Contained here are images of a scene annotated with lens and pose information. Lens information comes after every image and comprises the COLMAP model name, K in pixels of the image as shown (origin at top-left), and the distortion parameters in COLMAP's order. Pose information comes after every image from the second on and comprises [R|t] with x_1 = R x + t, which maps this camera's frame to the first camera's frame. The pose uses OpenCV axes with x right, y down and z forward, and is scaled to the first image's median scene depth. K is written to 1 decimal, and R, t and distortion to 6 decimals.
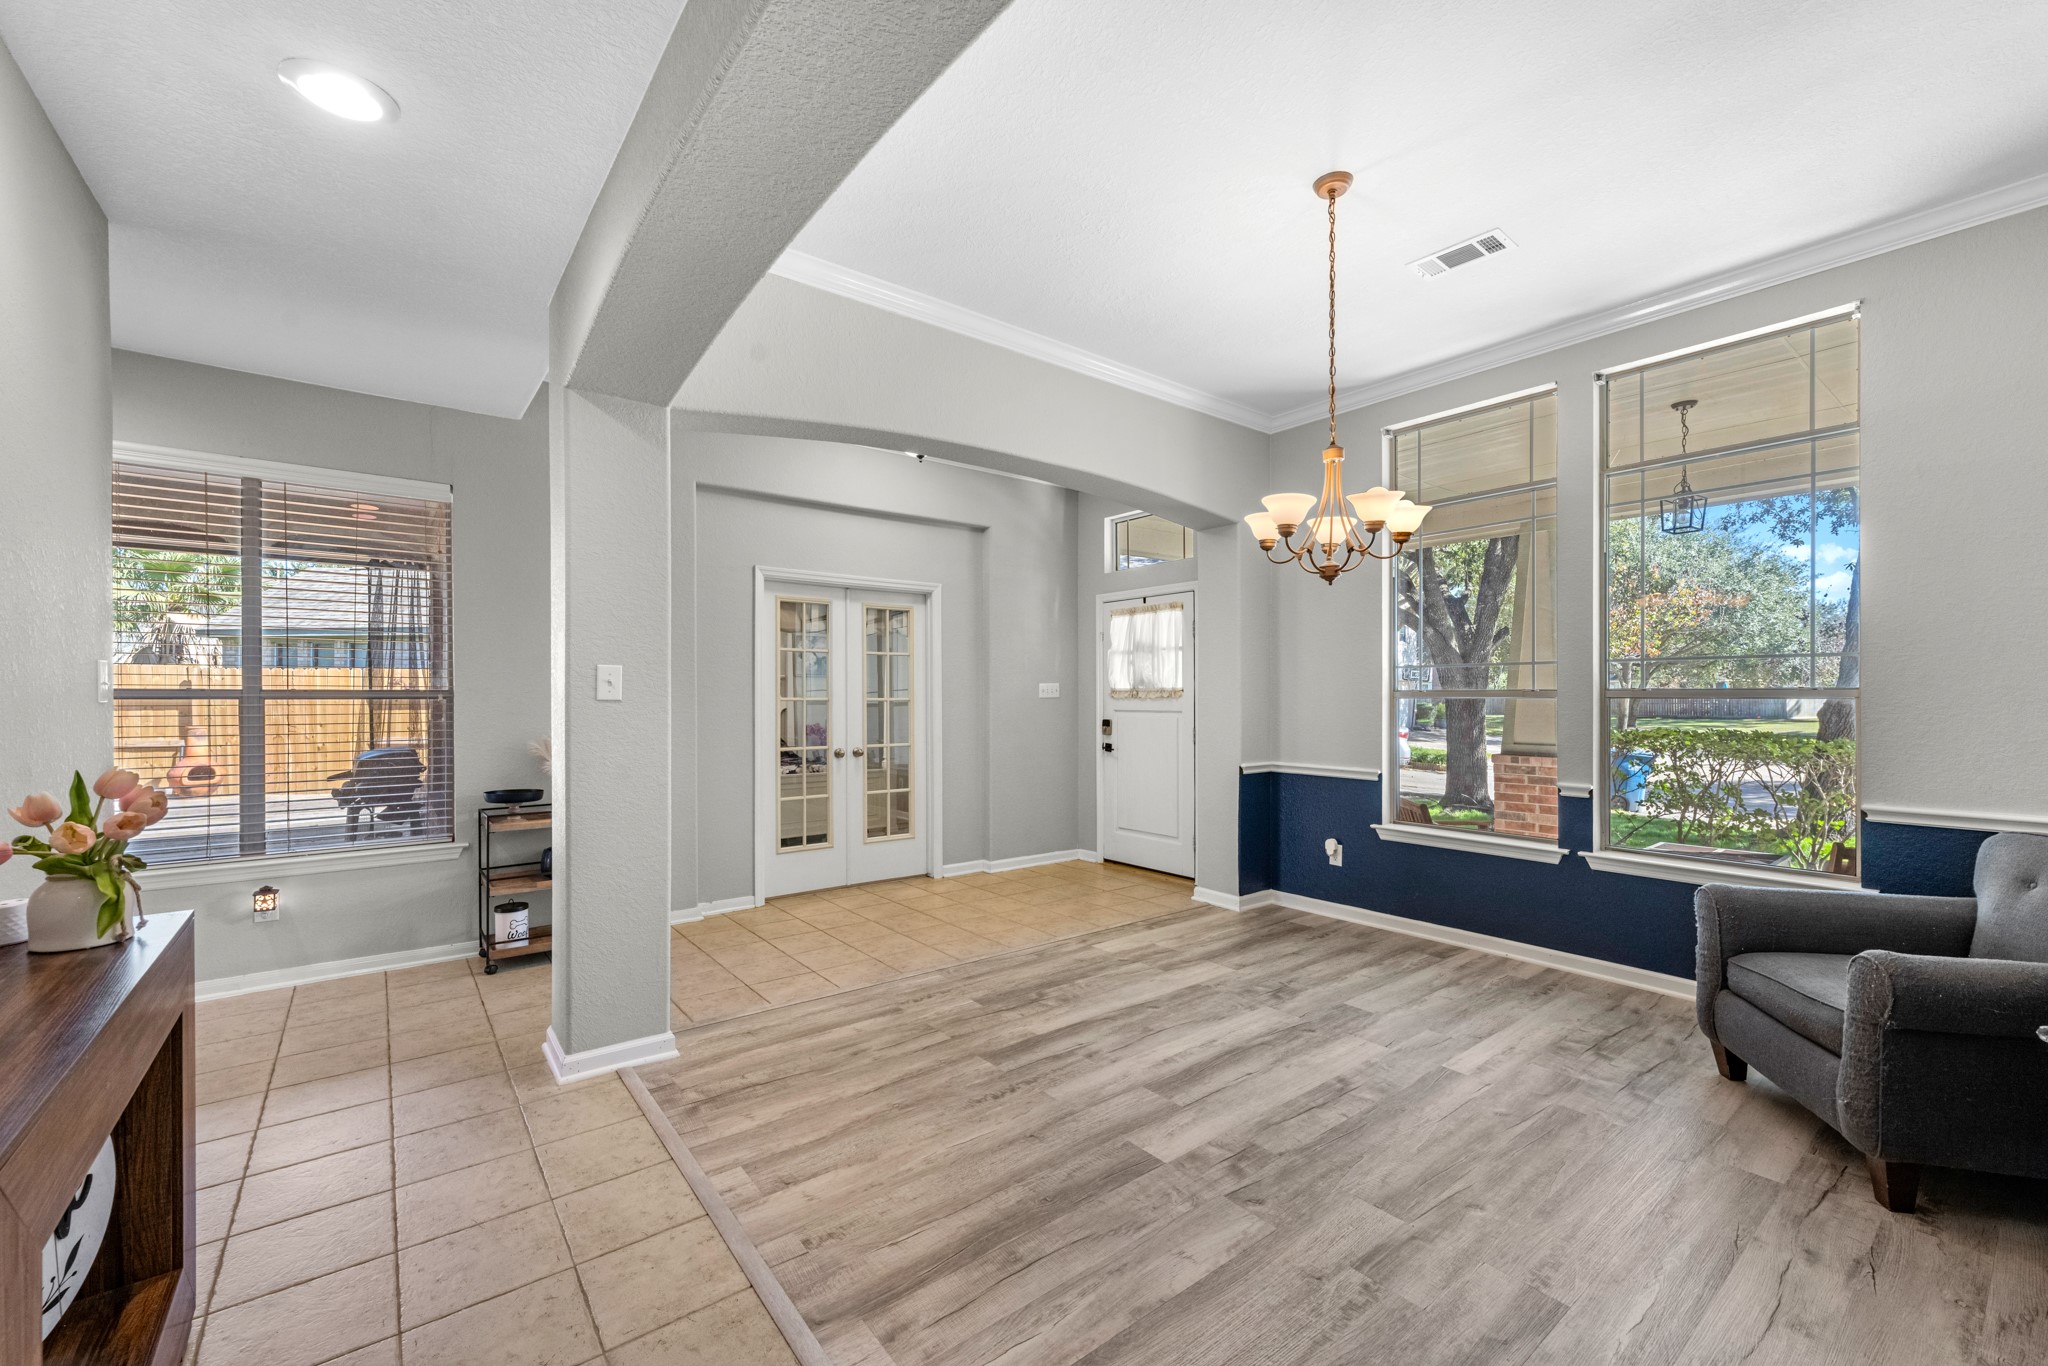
lens RADIAL K [[829.1, 0, 1016.1], [0, 829.1, 685.8], [0, 0, 1]] dist [0.003763, 0.001051]
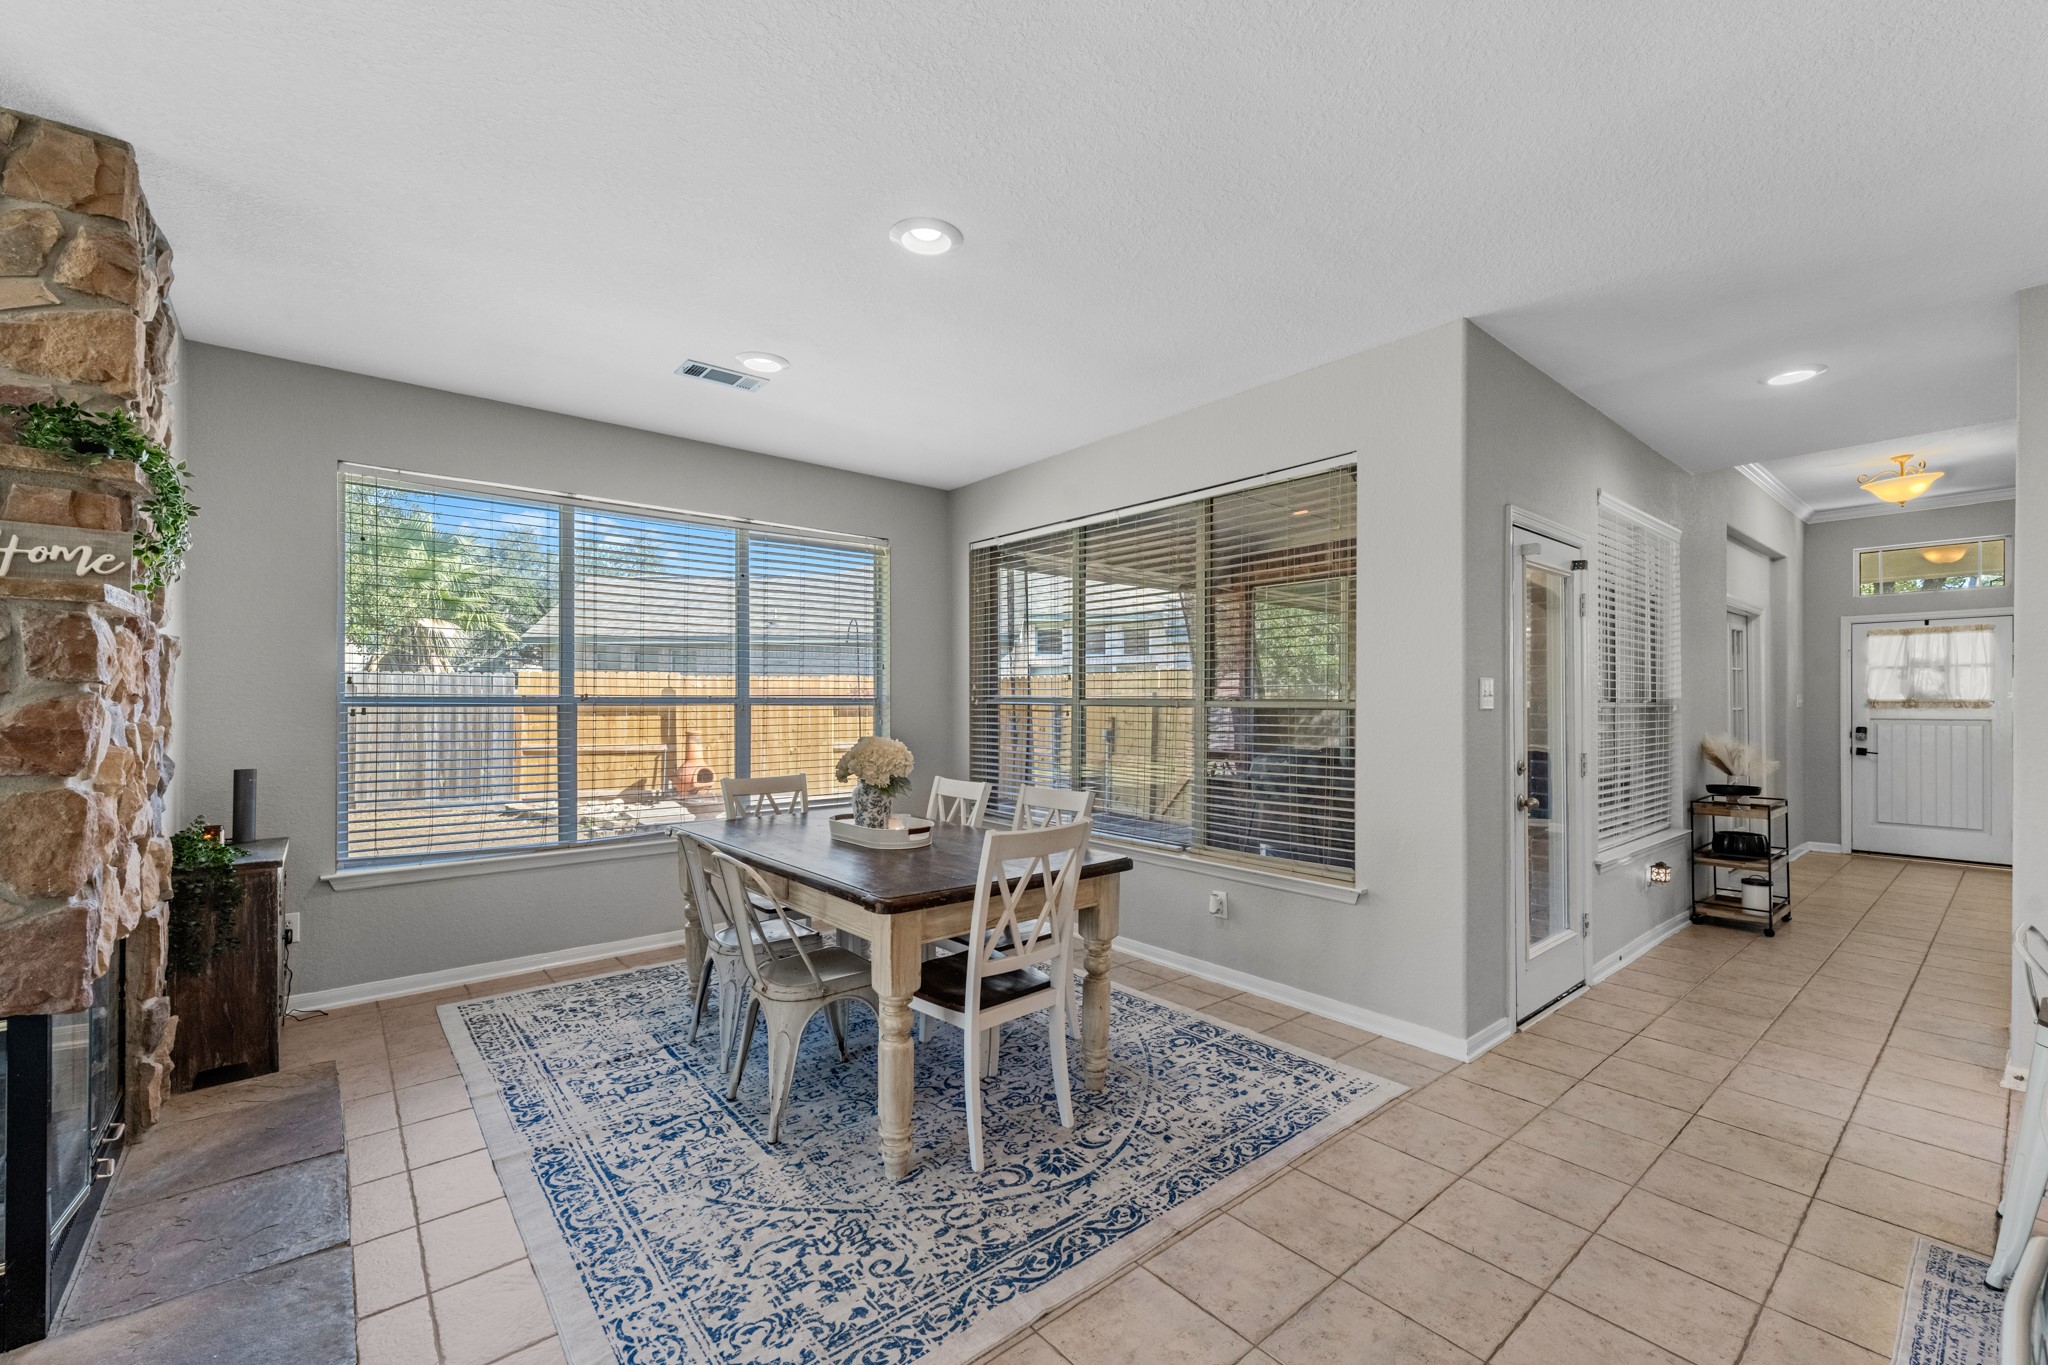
lens RADIAL K [[829.1, 0, 1034.3], [0, 829.1, 692.0], [0, 0, 1]] dist [0.003763, 0.001051]
pose [[0.999342, 0.007163, 0.035558, -1.059337], [-0.006883, 0.999944, -0.007992, 0.009955], [-0.035614, 0.007742, 0.999336, -0.100241]]
